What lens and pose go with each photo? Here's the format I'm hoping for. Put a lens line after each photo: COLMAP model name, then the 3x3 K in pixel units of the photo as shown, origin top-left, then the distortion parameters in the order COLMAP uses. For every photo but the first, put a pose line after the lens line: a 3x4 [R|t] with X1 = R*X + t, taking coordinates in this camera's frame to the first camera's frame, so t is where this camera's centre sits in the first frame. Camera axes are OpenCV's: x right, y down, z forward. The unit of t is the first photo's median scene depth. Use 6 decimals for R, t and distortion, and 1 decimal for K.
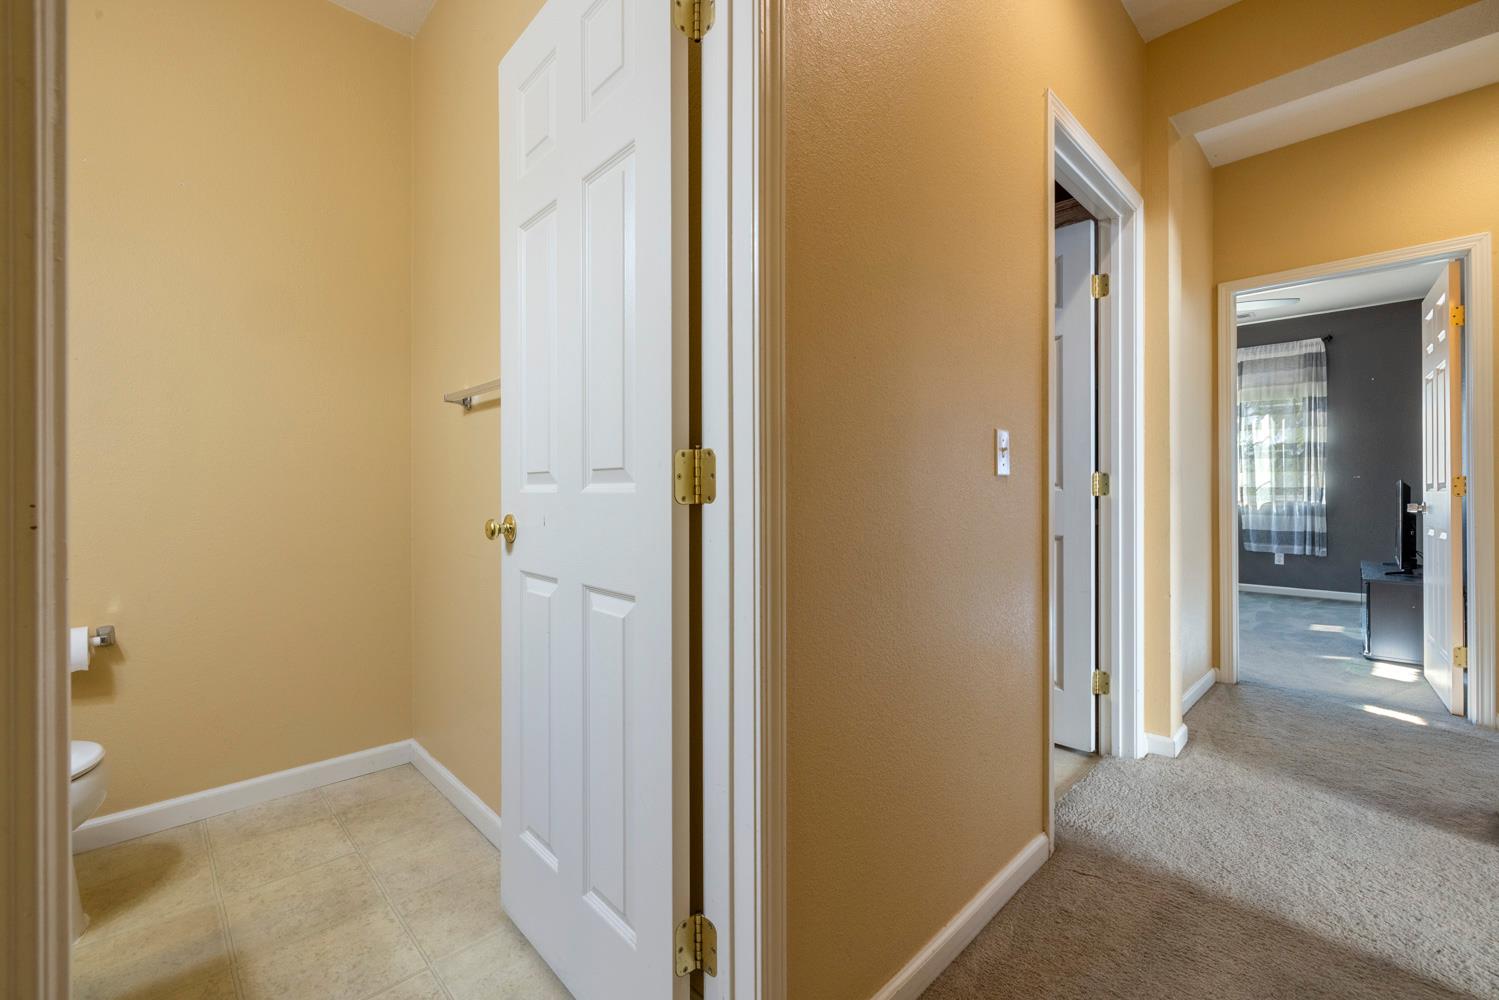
lens RADIAL K [[626.5, 0, 745.1], [0, 626.5, 494.9], [0, 0, 1]] dist [0.001254, -0.000475]
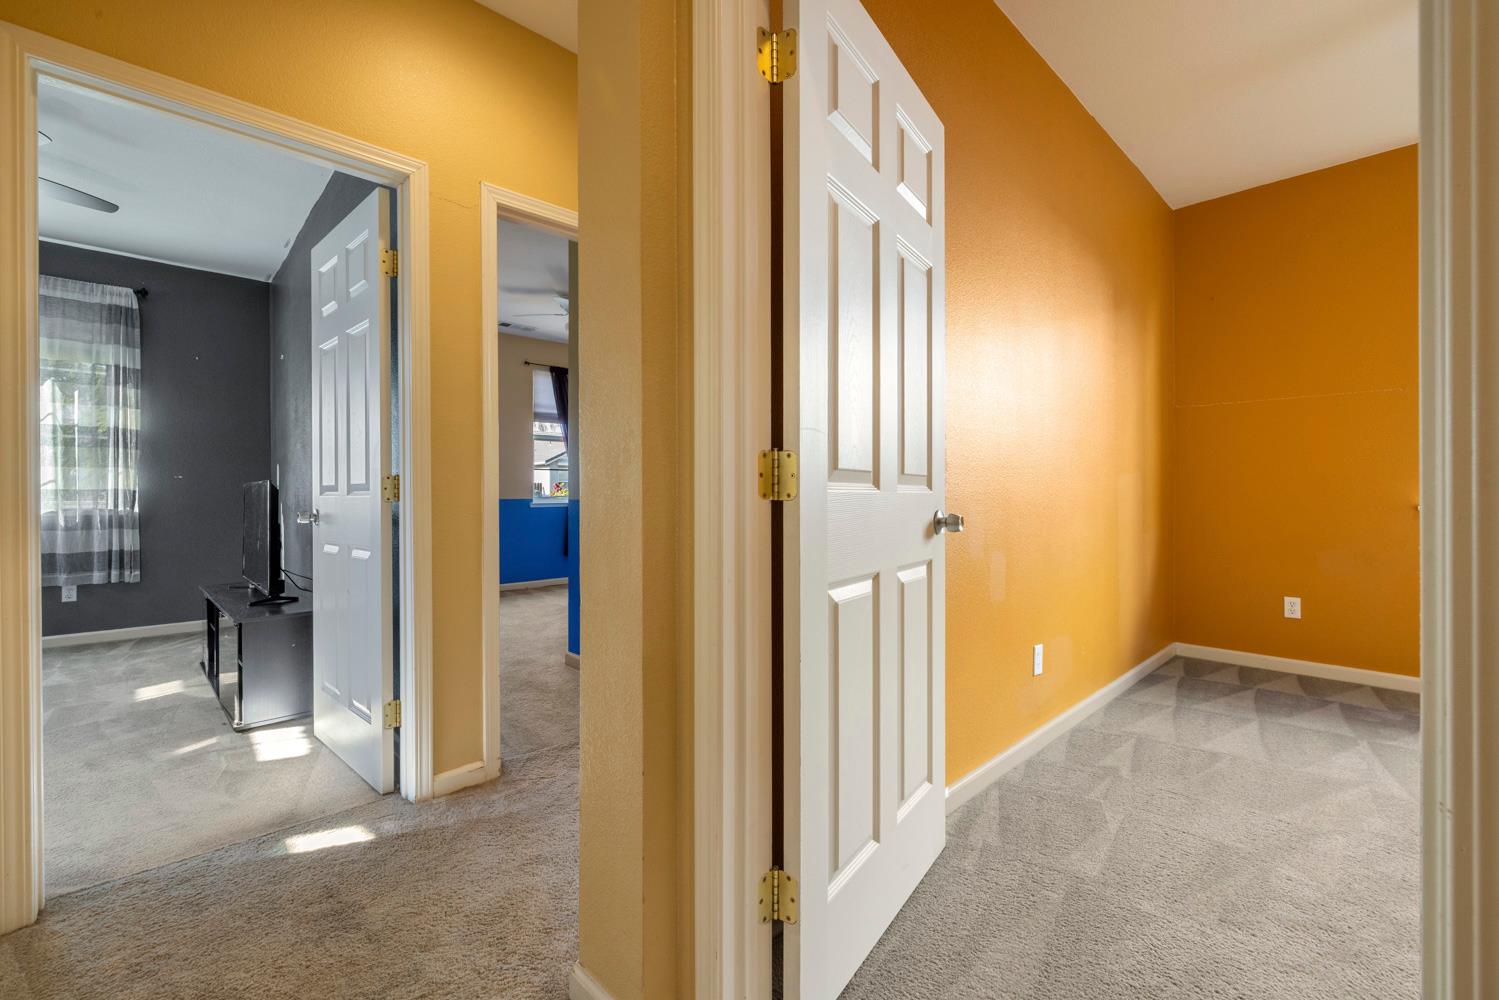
lens RADIAL K [[626.5, 0, 745.1], [0, 626.5, 494.9], [0, 0, 1]] dist [0.001254, -0.000475]
pose [[0.012226, 0.002992, 0.999921, 0.182250], [0.003479, 0.999989, -0.003034, -0.001187], [-0.999919, 0.003516, 0.012216, 0.262351]]
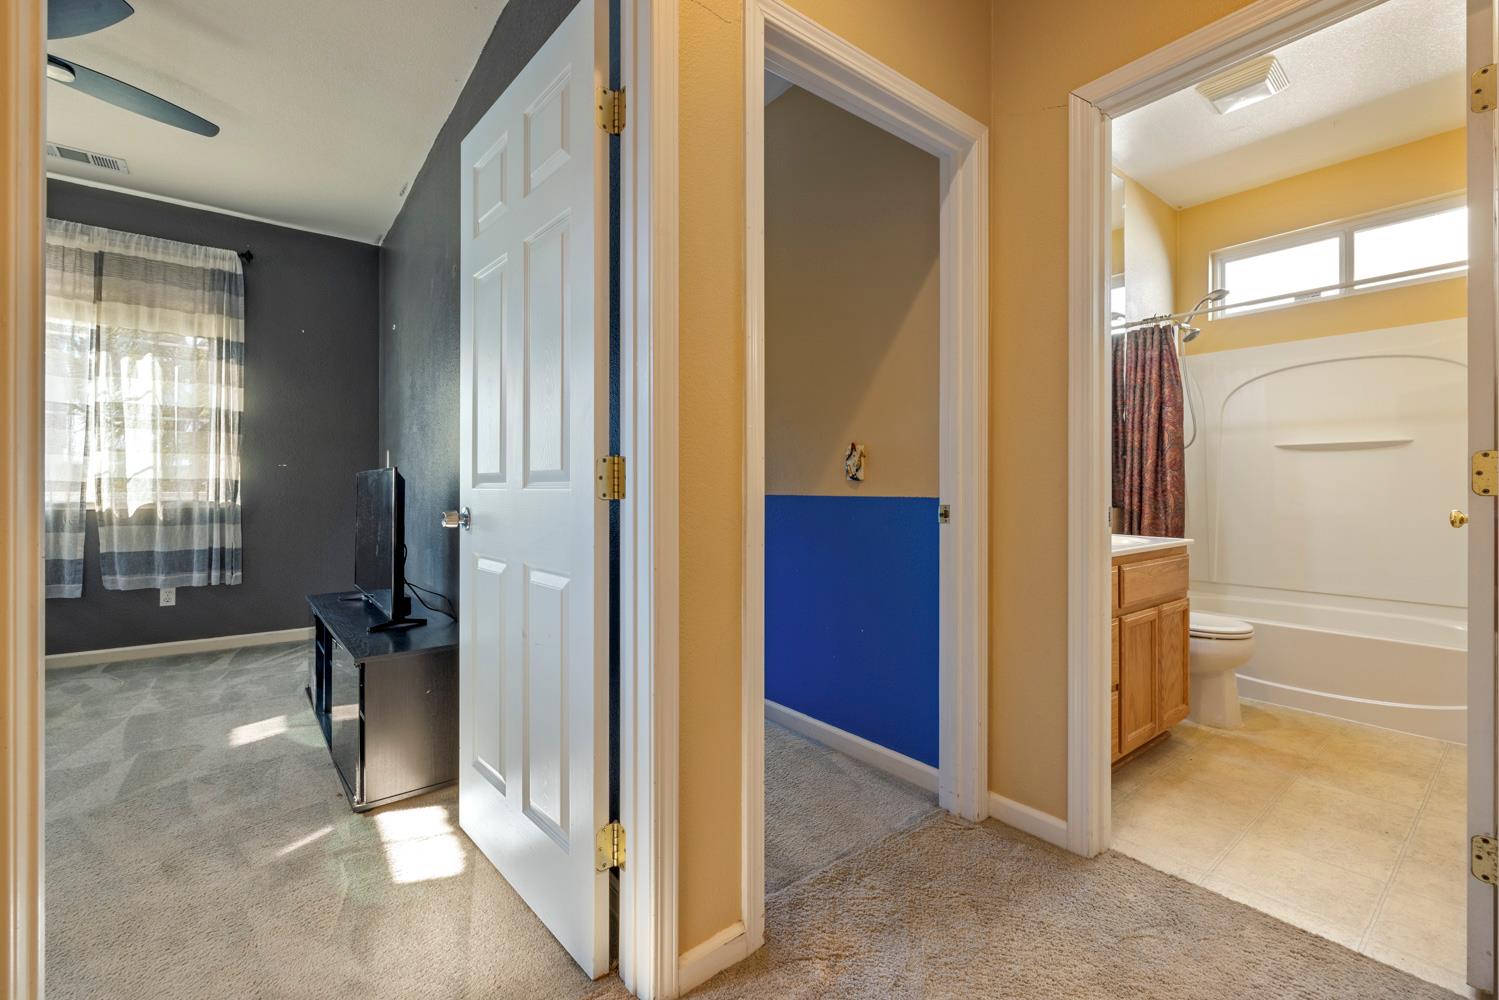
lens RADIAL K [[631.4, 0, 745.8], [0, 631.4, 484.8], [0, 0, 1]] dist [0.001249, -0.000233]
pose [[0.111275, 0.007977, 0.993758, 0.320041], [-0.002396, 0.999967, -0.007758, -0.002545], [-0.993787, -0.001518, 0.111290, 0.393562]]
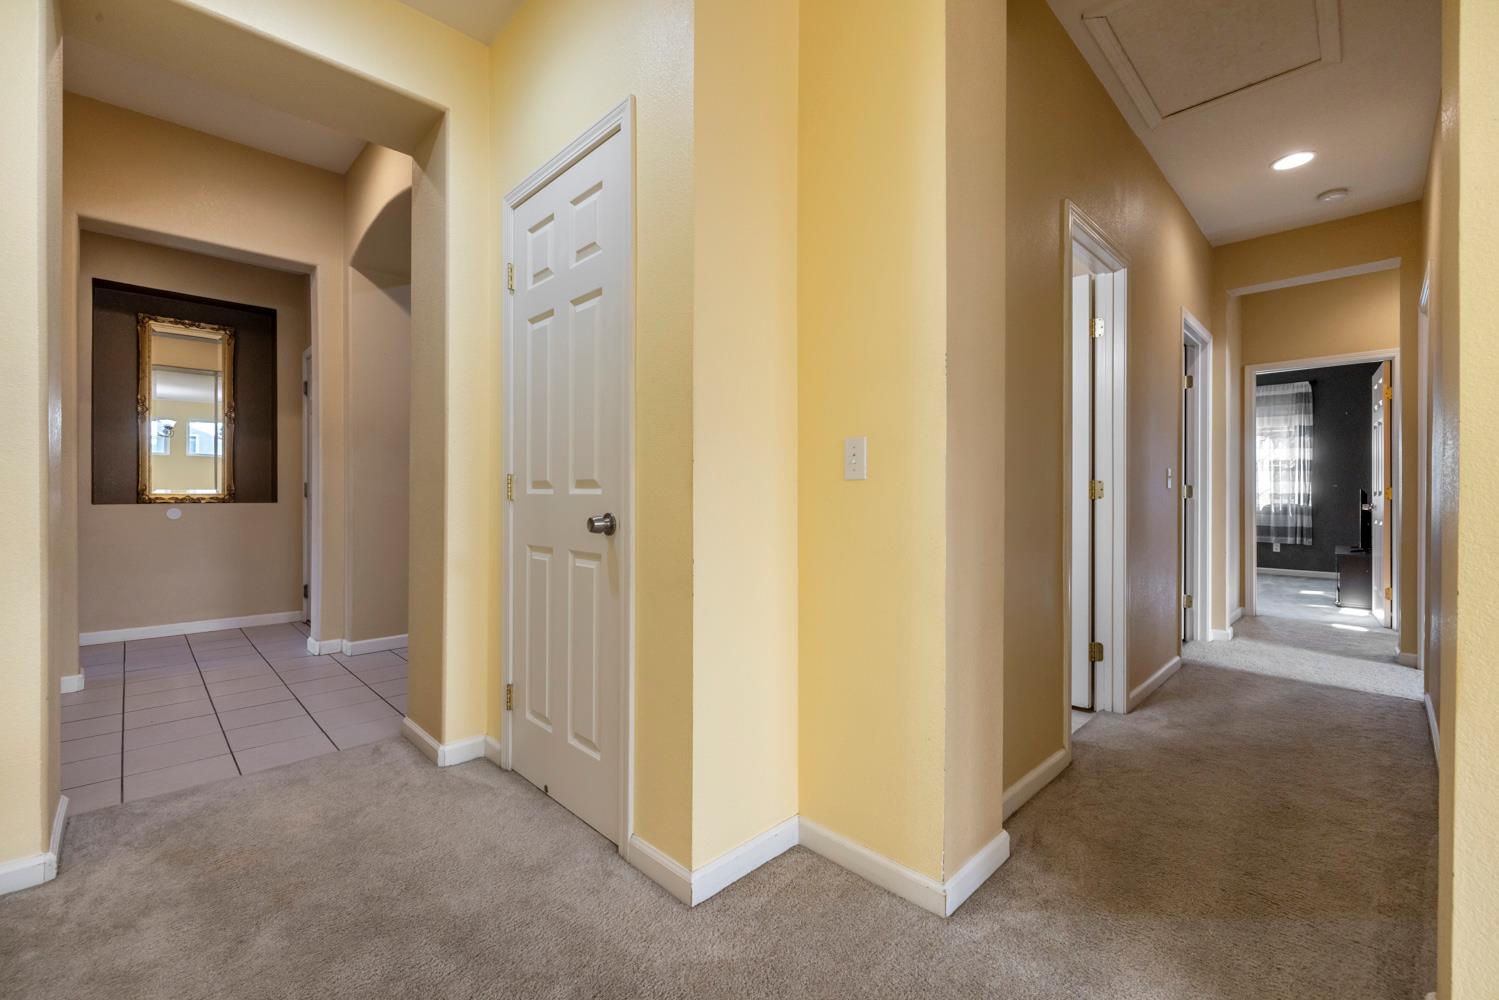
lens RADIAL K [[626.5, 0, 745.1], [0, 626.5, 494.9], [0, 0, 1]] dist [0.001254, -0.000475]
pose [[0.999914, 0.006384, 0.011455, -0.293256], [-0.006353, 0.999976, -0.002692, 0.002180], [-0.011472, 0.002619, 0.999931, -0.318906]]
